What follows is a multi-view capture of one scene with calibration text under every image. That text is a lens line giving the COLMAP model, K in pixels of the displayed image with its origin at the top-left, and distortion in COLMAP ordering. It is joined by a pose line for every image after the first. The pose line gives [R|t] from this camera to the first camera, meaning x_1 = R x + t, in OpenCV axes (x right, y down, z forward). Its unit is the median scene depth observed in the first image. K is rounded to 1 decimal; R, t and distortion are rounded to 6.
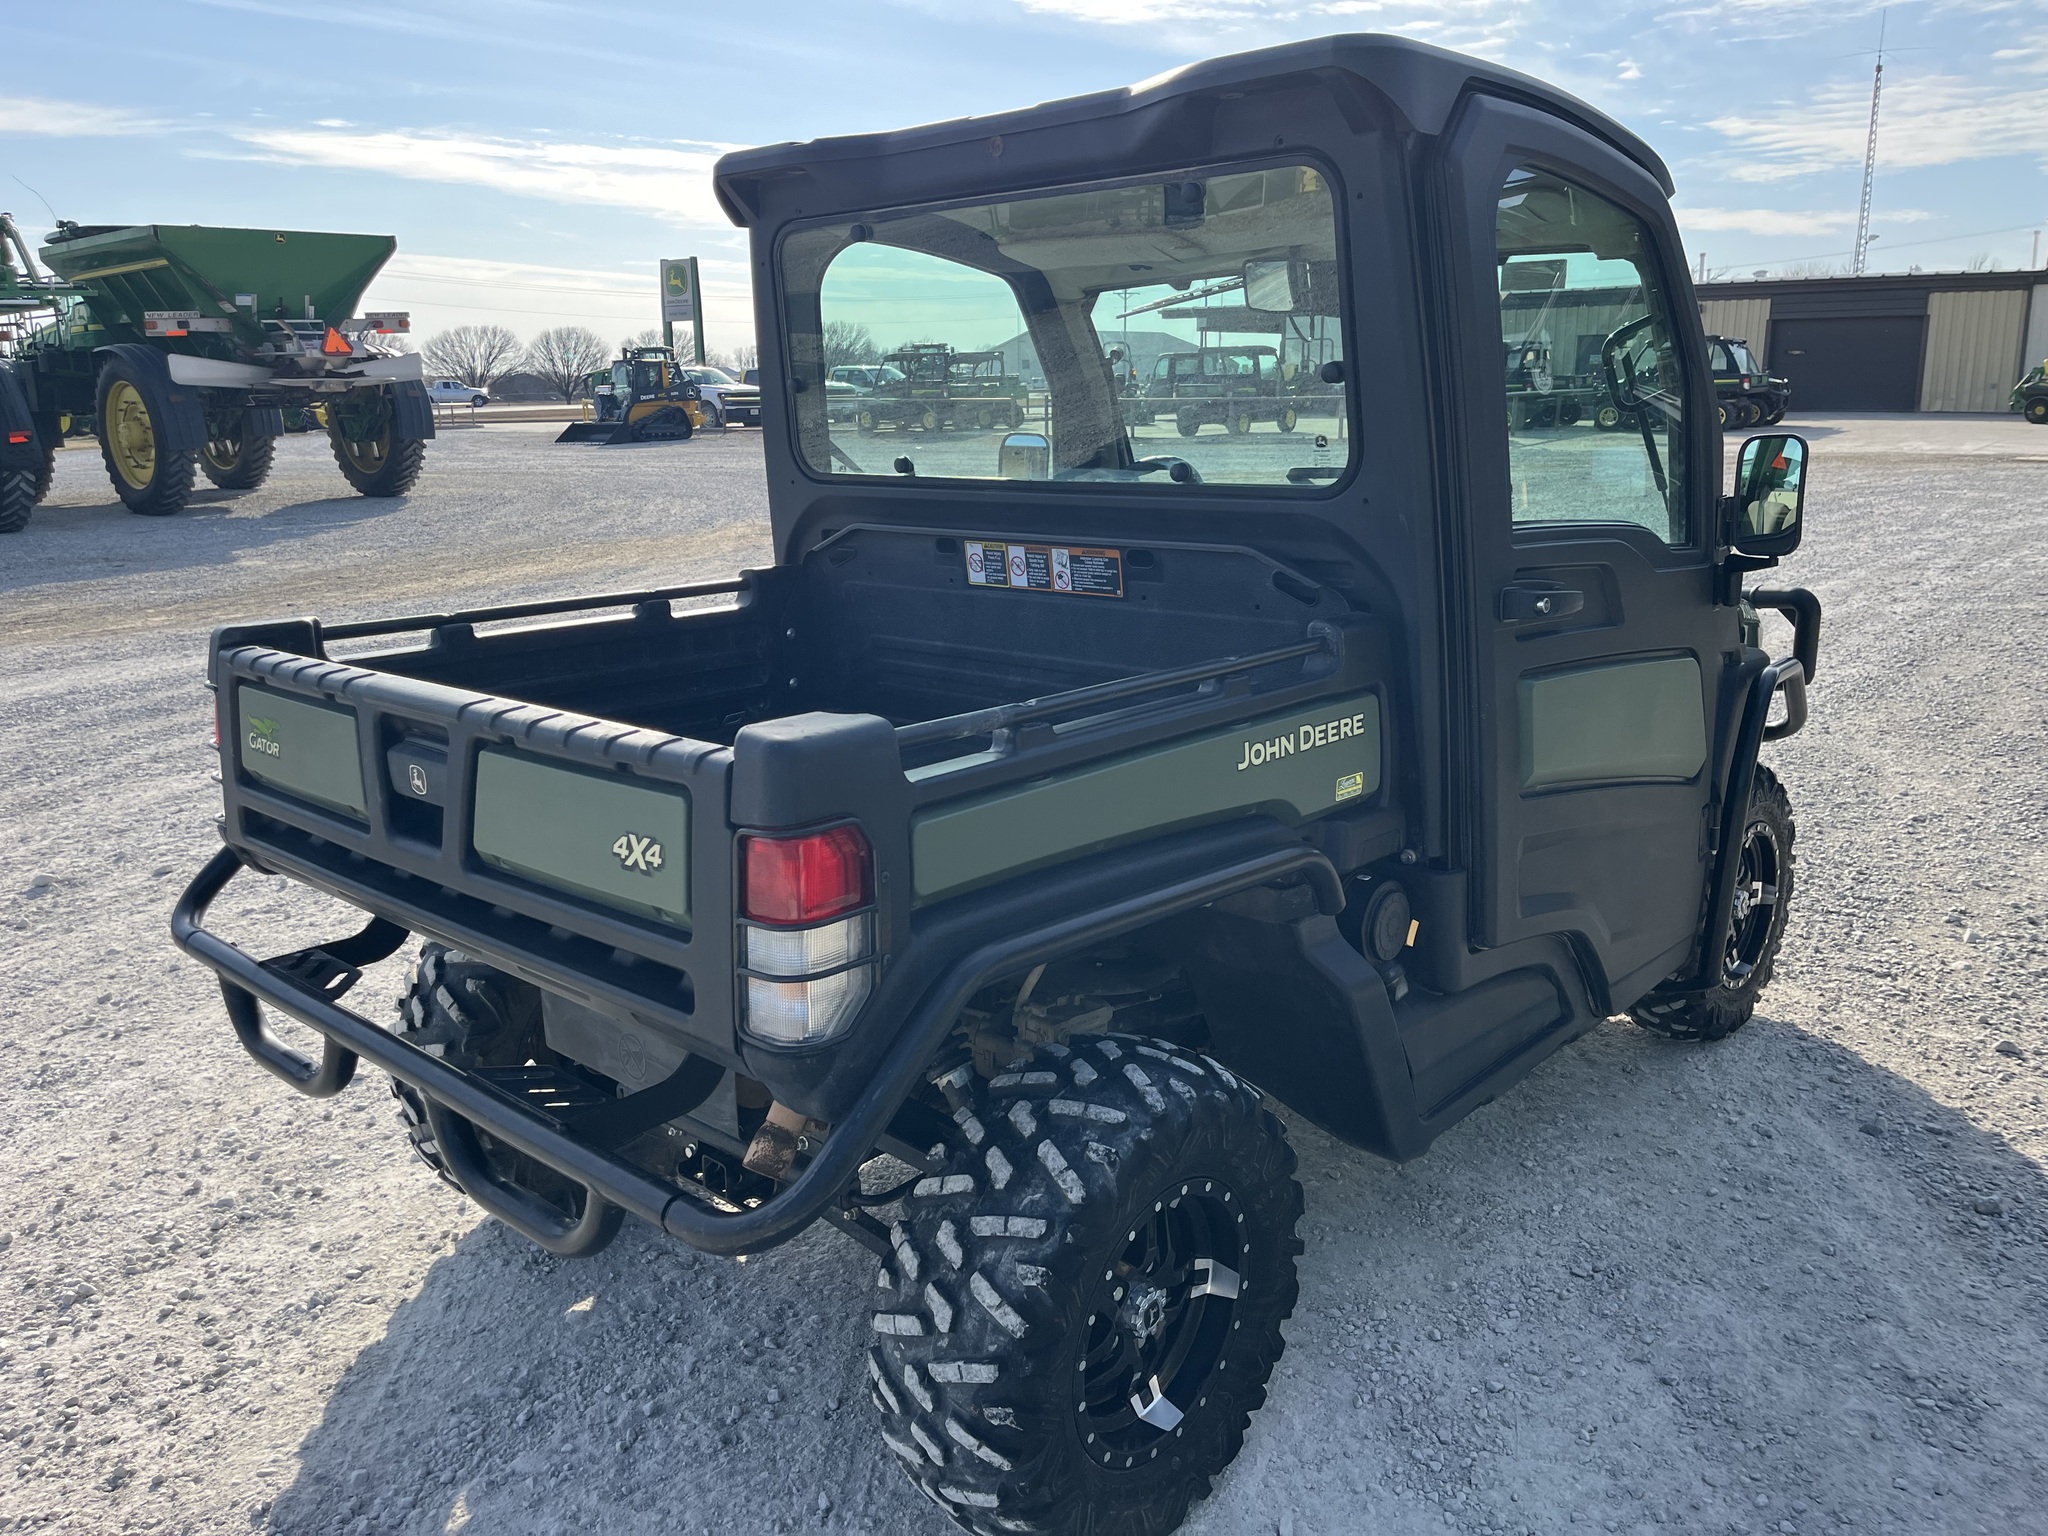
lens RADIAL K [[1564.7, 0, 970.9], [0, 1564.7, 765.1], [0, 0, 1]] dist [0.086208, -0.111130]
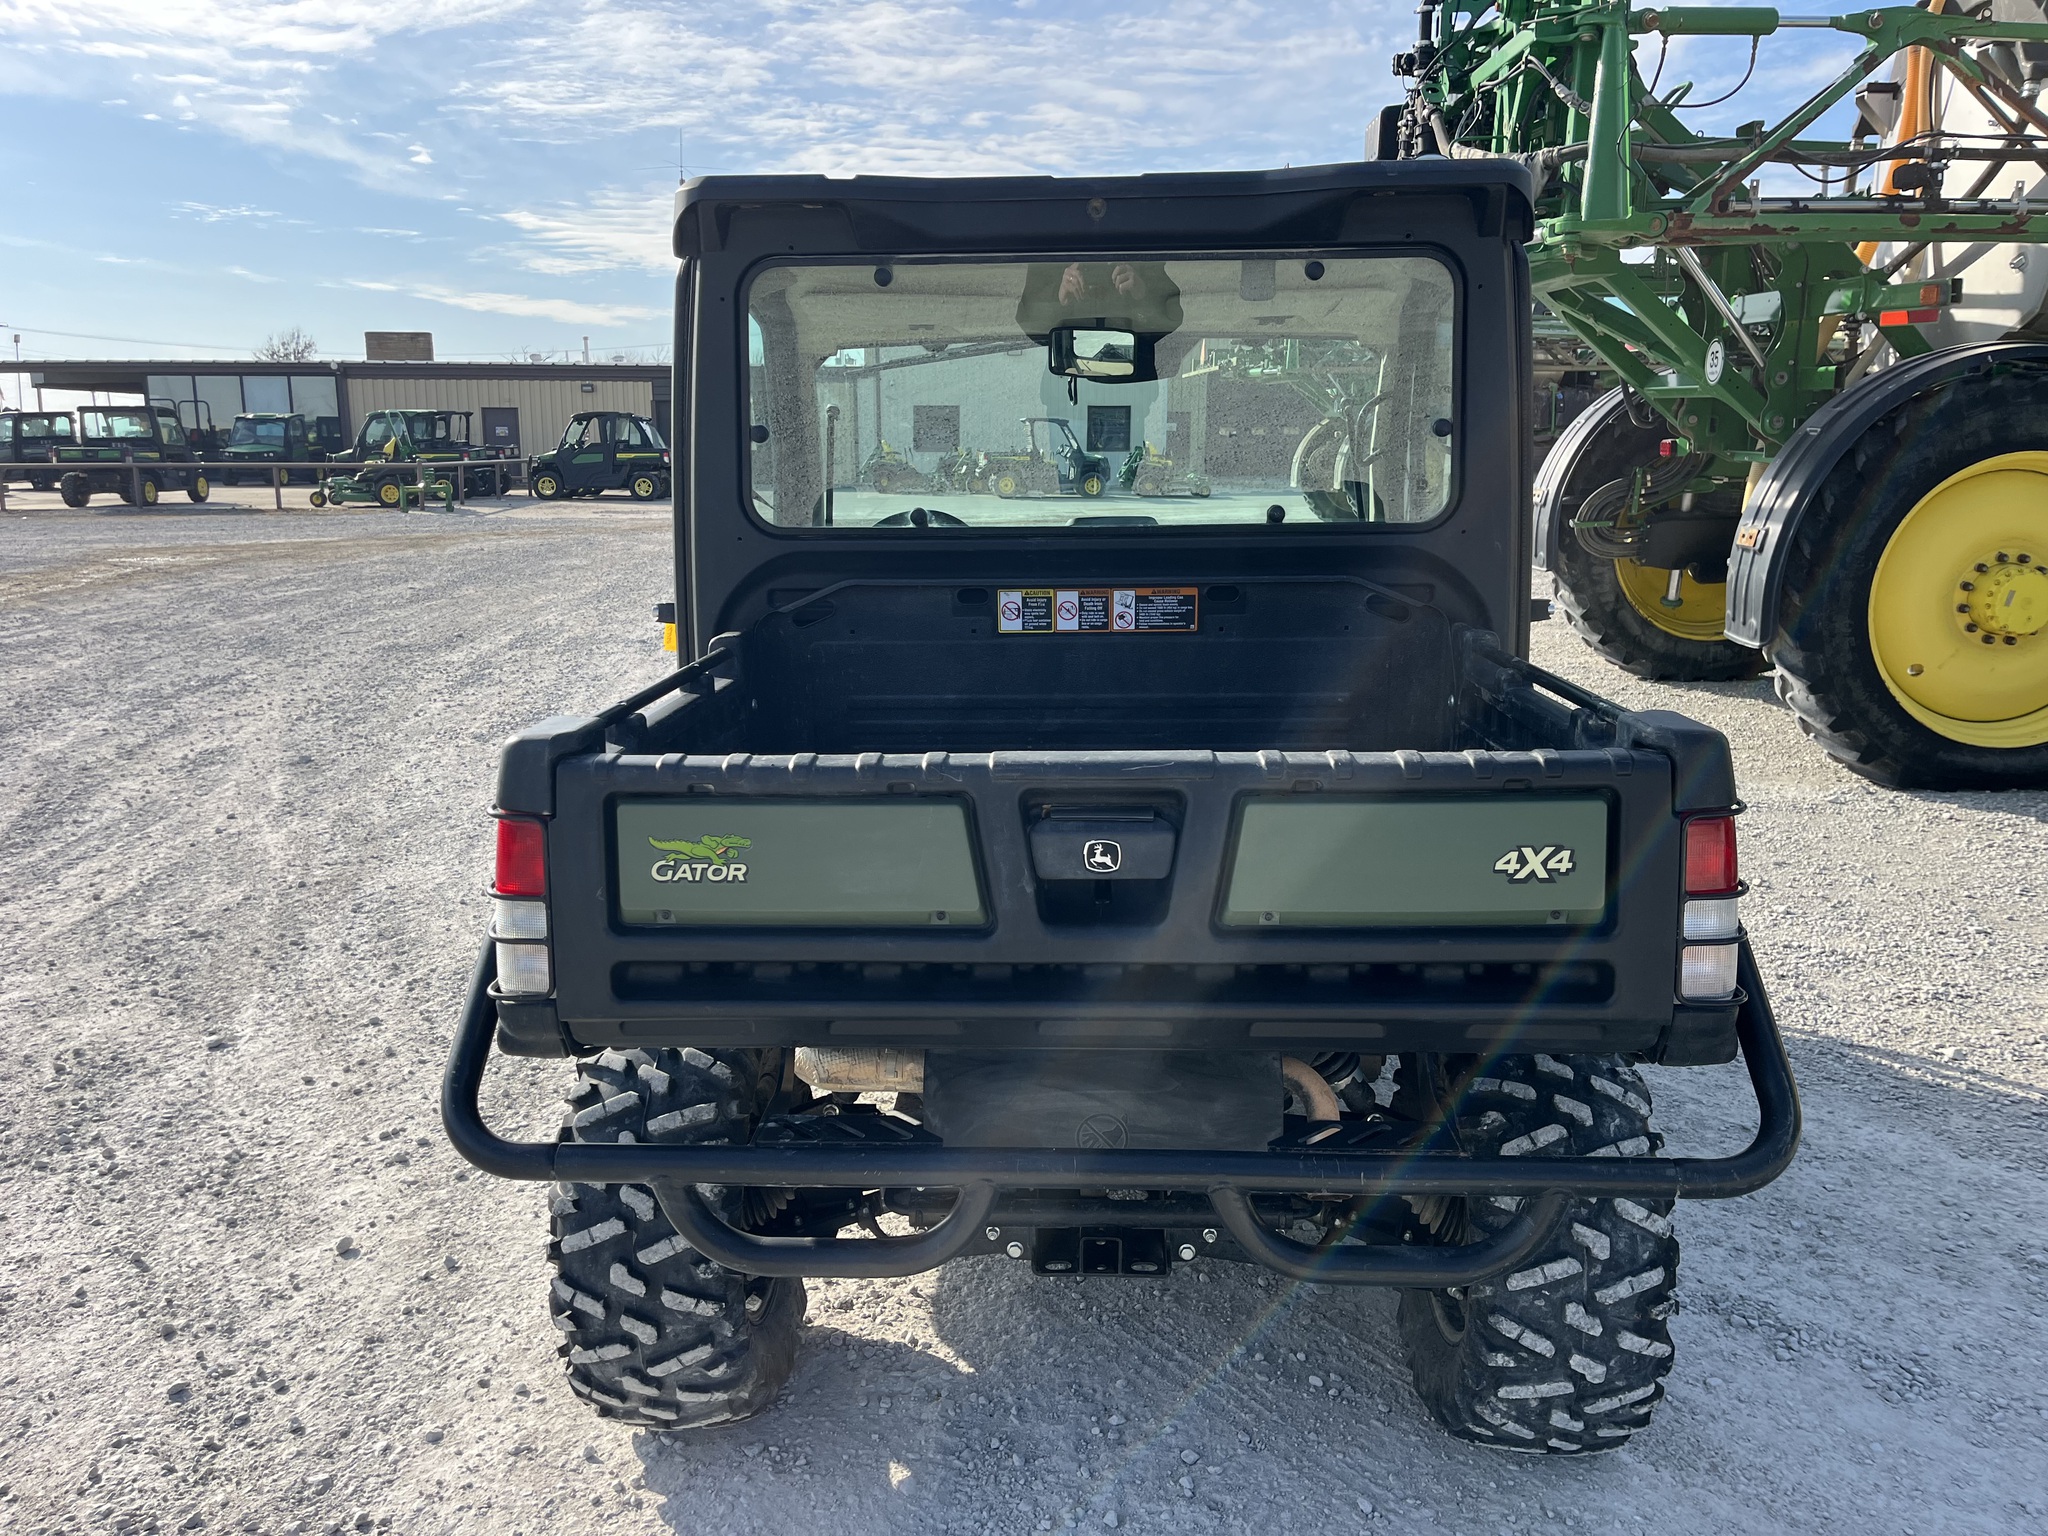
lens RADIAL K [[1574.1, 0, 1013.7], [0, 1574.1, 755.5], [0, 0, 1]] dist [0.087030, -0.118483]
pose [[0.759640, -0.113660, 0.640335, -0.699154], [0.145646, 0.989333, 0.002825, -0.042234], [-0.633825, 0.091116, 0.768091, 0.243854]]
